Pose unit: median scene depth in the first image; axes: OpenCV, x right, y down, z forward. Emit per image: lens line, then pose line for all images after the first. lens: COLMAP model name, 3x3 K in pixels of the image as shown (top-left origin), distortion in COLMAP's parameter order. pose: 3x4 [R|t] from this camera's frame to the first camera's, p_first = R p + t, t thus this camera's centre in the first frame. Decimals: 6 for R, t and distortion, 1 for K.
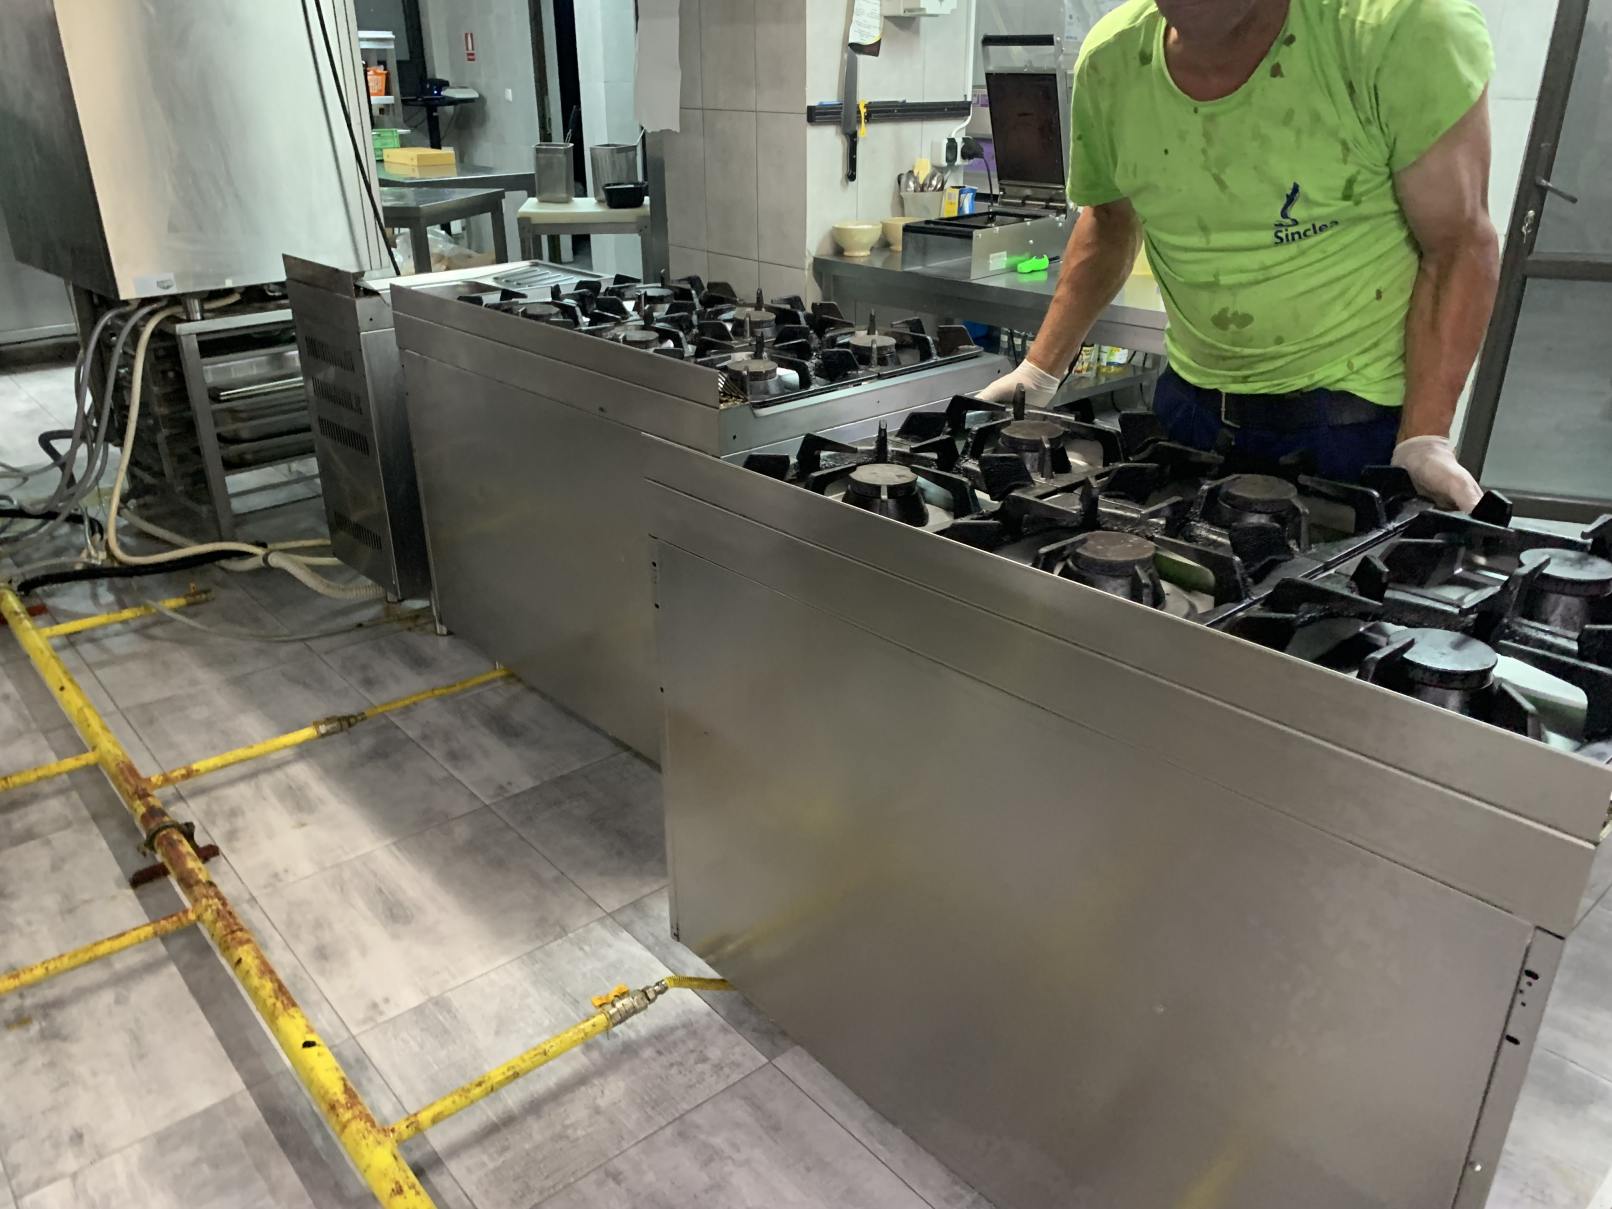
lens RADIAL K [[1232.8, 0, 789.4], [0, 1232.8, 620.3], [0, 0, 1]] dist [0.028312, -0.029902]
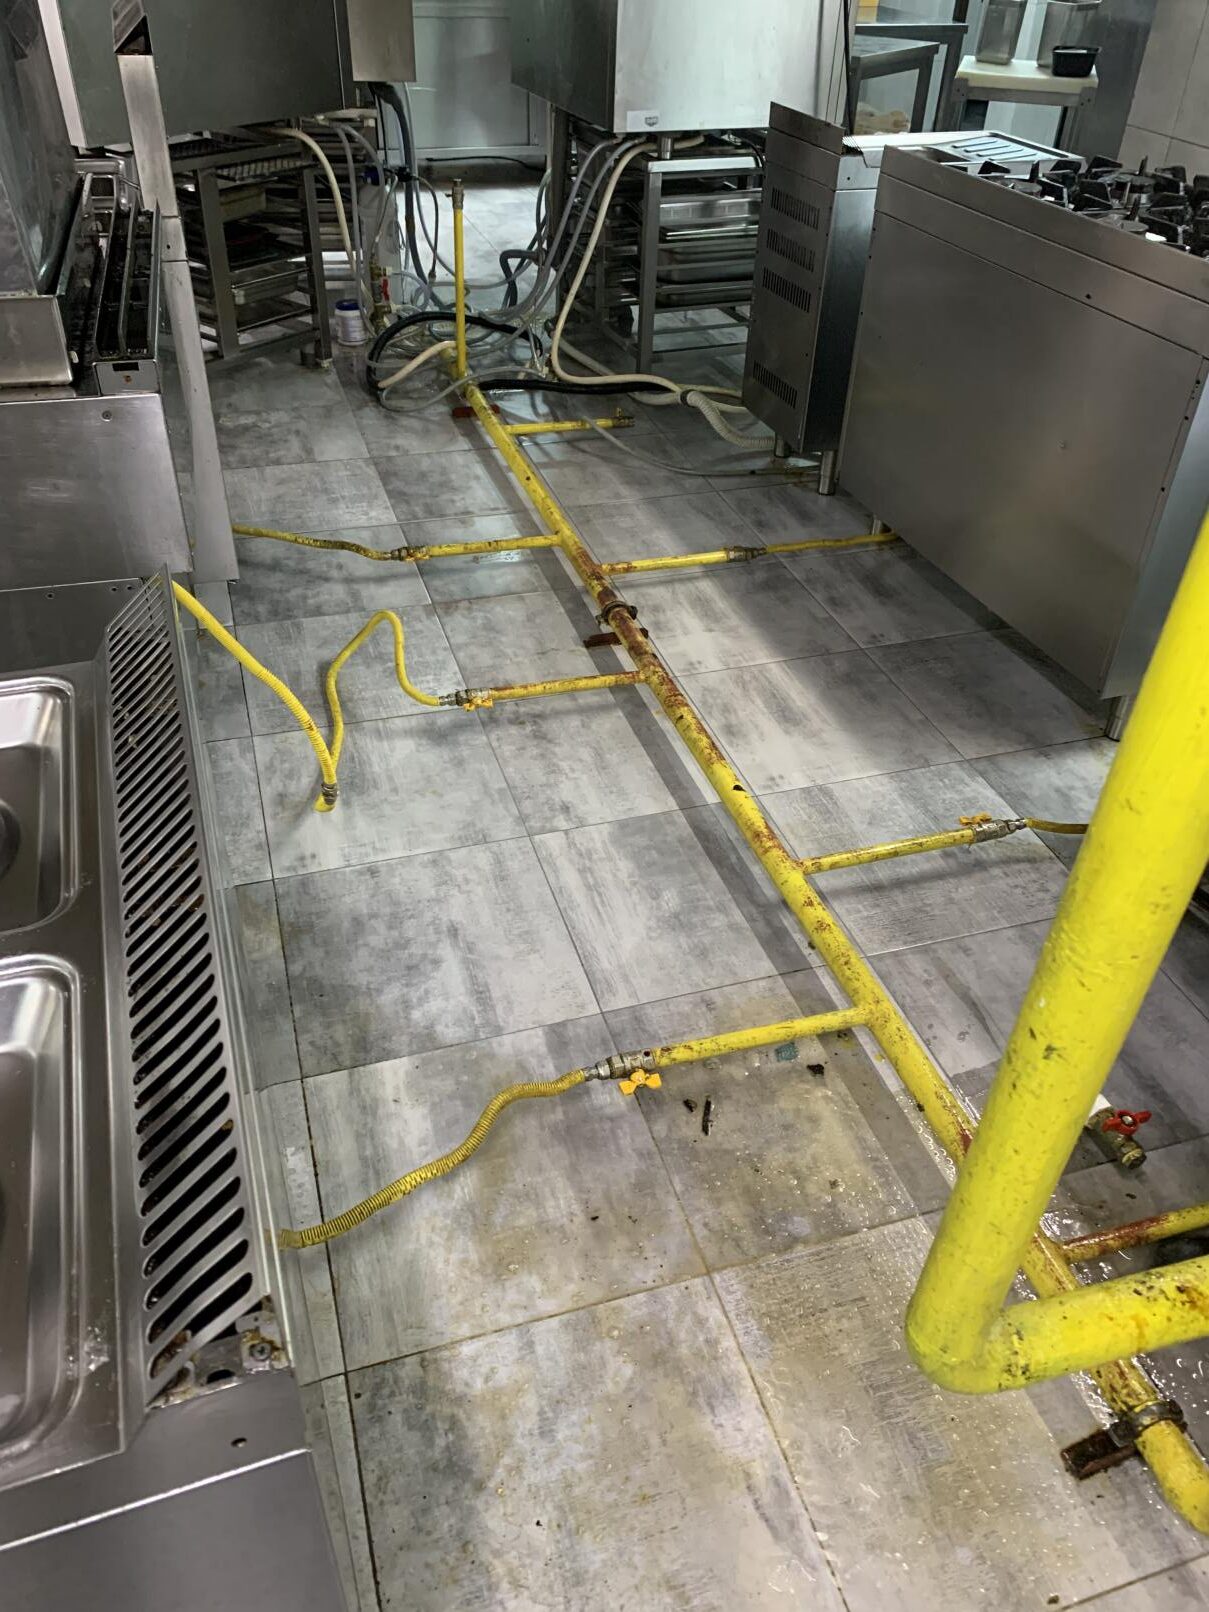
lens RADIAL K [[1232.8, 0, 595.1], [0, 1232.8, 794.4], [0, 0, 1]] dist [0.028312, -0.029902]
pose [[0.922875, 0.257968, -0.285927, -0.115298], [-0.190005, 0.950829, 0.244585, 0.046648], [0.334963, -0.171394, 0.926512, -0.171510]]
